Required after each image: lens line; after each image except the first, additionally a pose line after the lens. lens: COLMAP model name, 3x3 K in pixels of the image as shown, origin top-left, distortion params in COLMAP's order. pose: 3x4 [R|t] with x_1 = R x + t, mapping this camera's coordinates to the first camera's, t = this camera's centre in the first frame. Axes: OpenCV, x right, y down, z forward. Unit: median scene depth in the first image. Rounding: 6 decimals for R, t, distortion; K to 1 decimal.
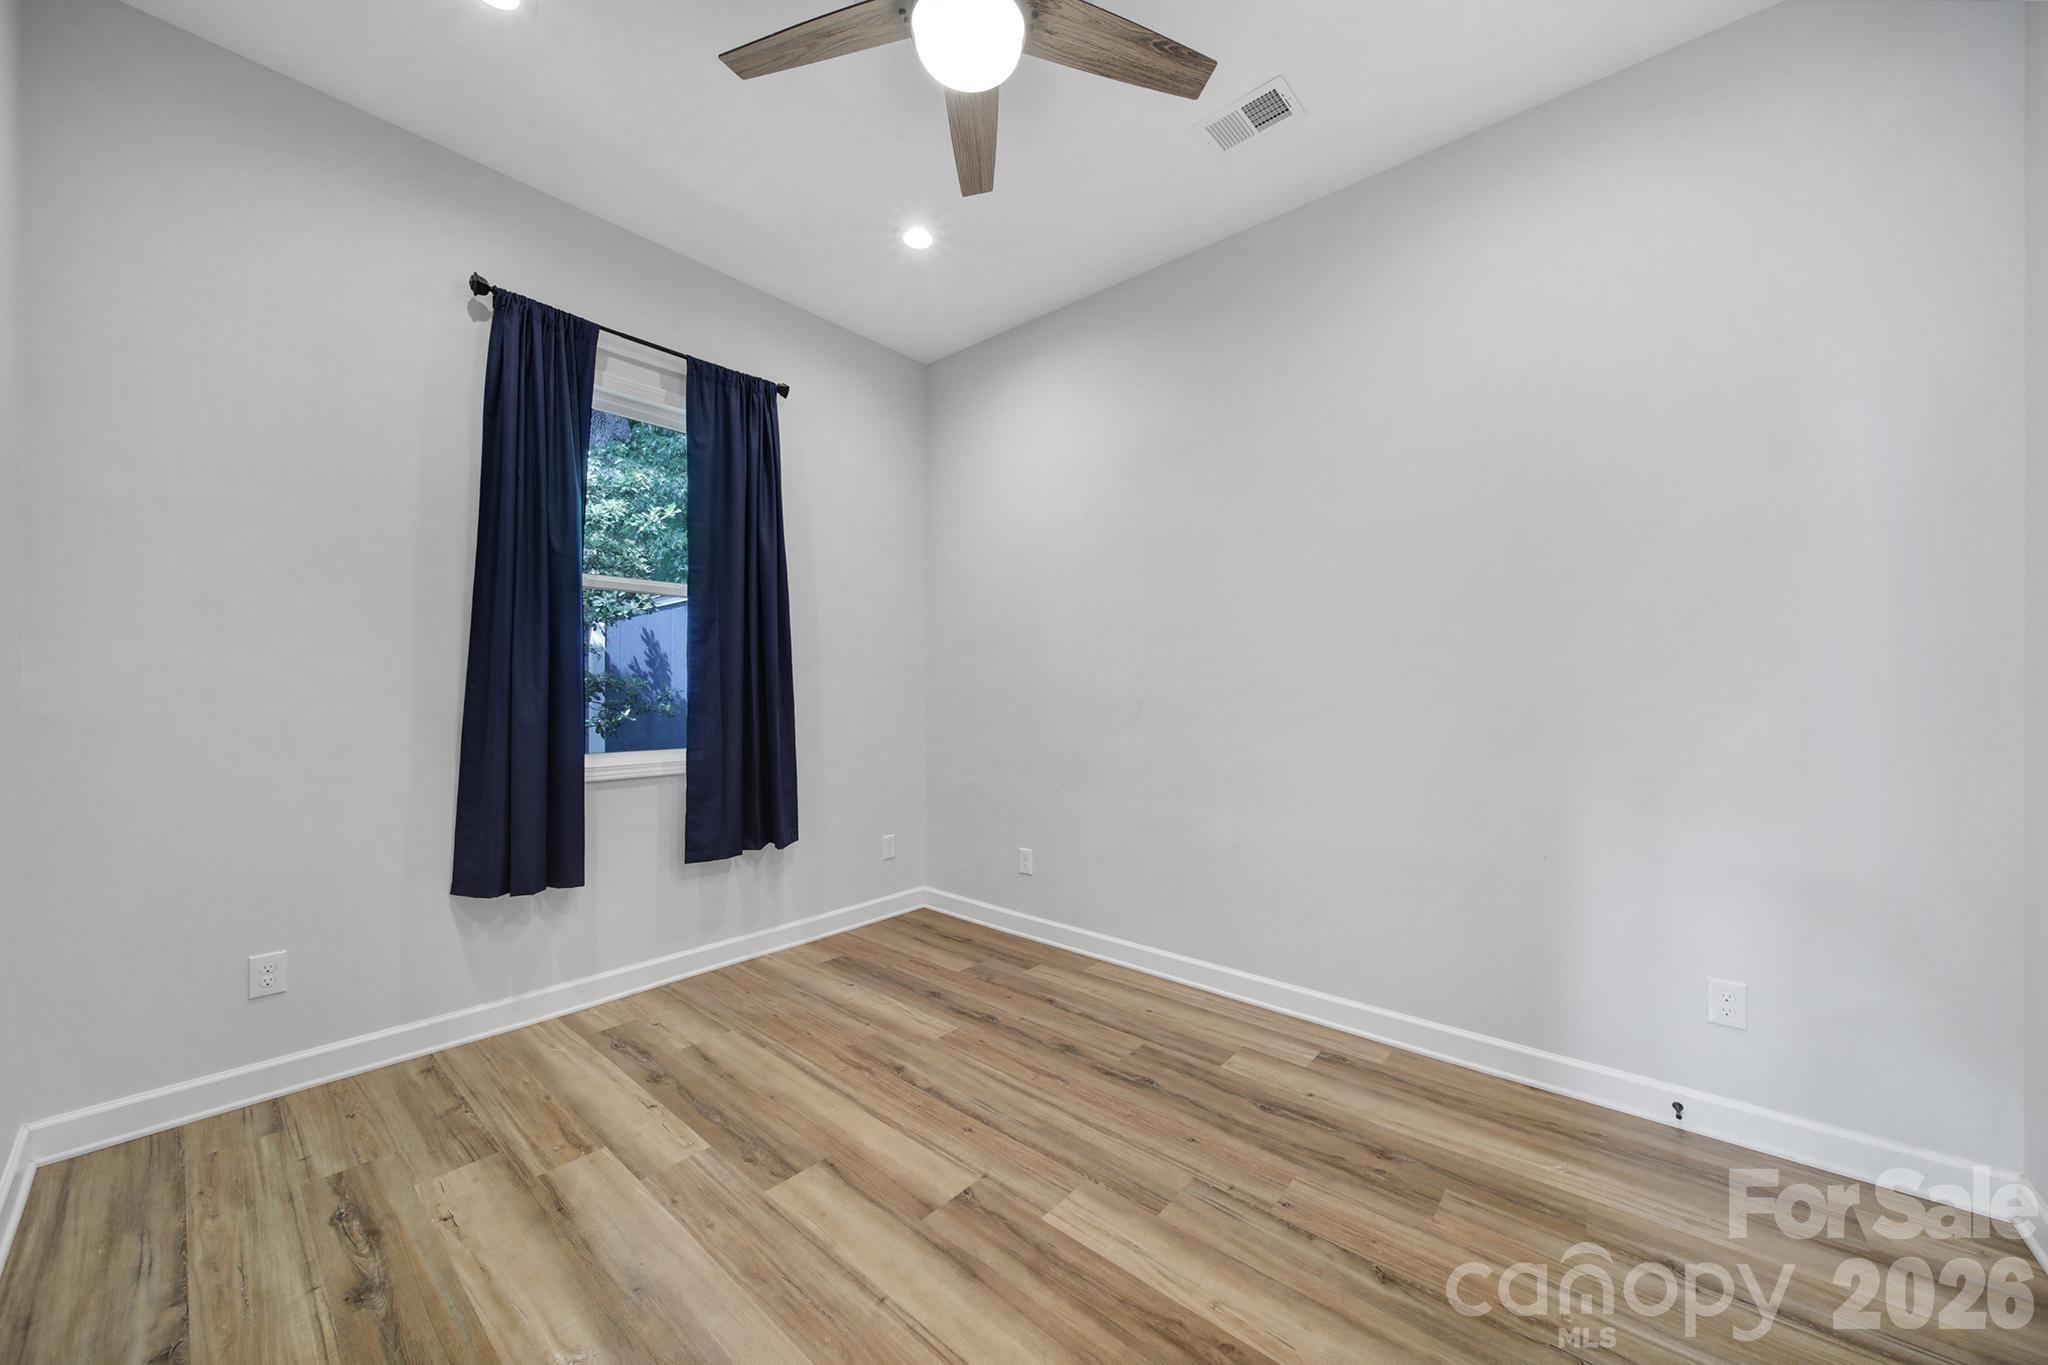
lens RADIAL K [[725.4, 0, 1023.1], [0, 725.4, 672.7], [0, 0, 1]] dist [-0.006559, -0.000437]
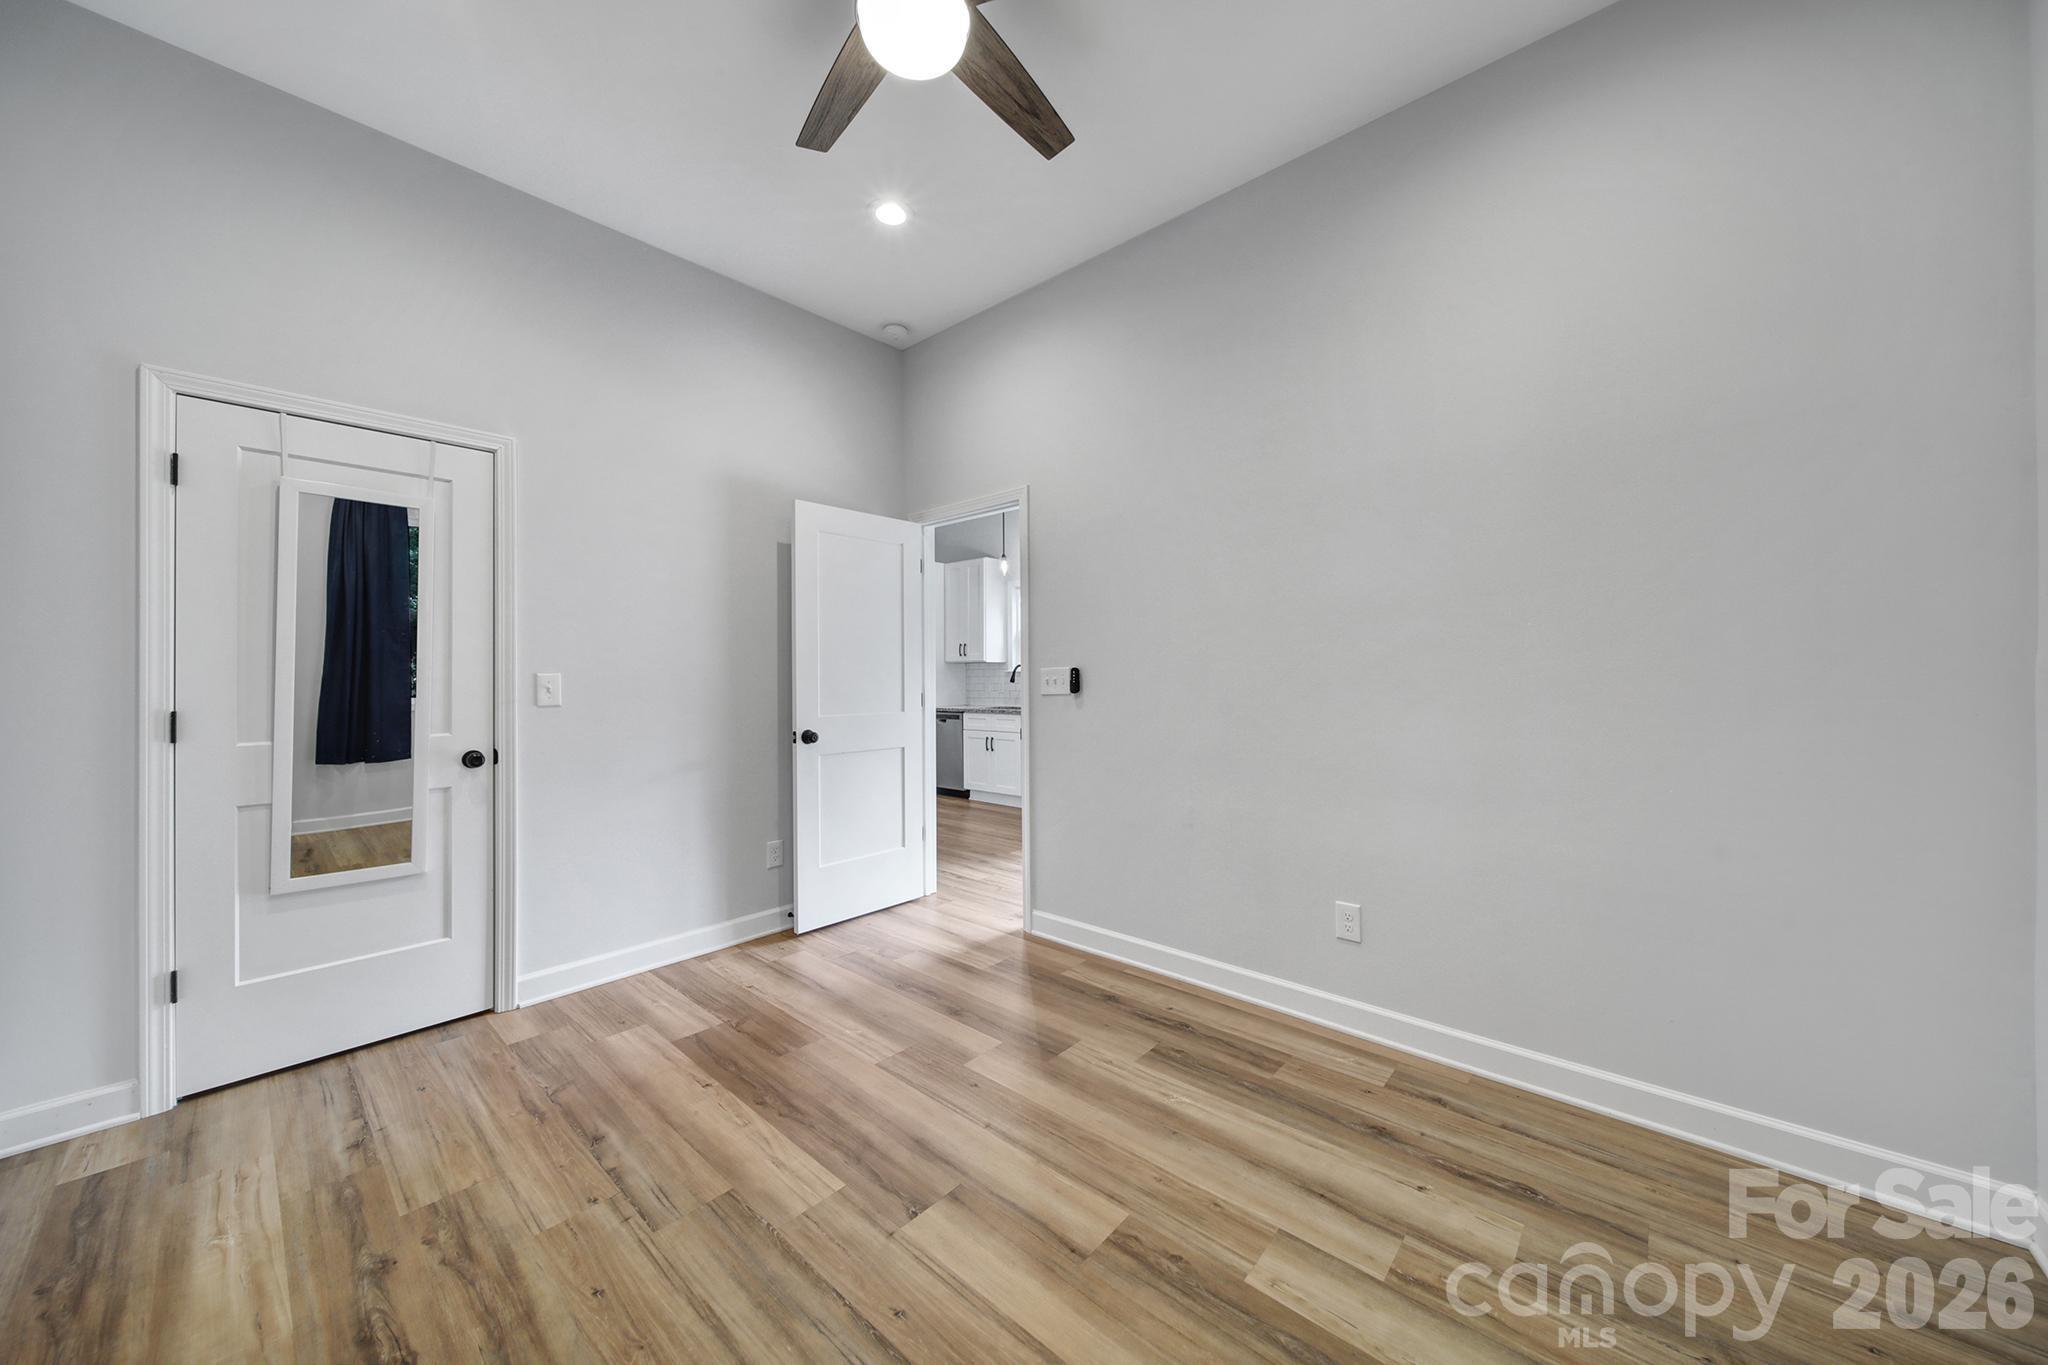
lens RADIAL K [[725.4, 0, 1023.1], [0, 725.4, 672.7], [0, 0, 1]] dist [-0.006559, -0.000437]
pose [[-0.999762, 0.002484, 0.021677, -0.242883], [0.001754, 0.999432, -0.033666, 0.050245], [-0.021748, -0.033620, -0.999198, 1.971017]]
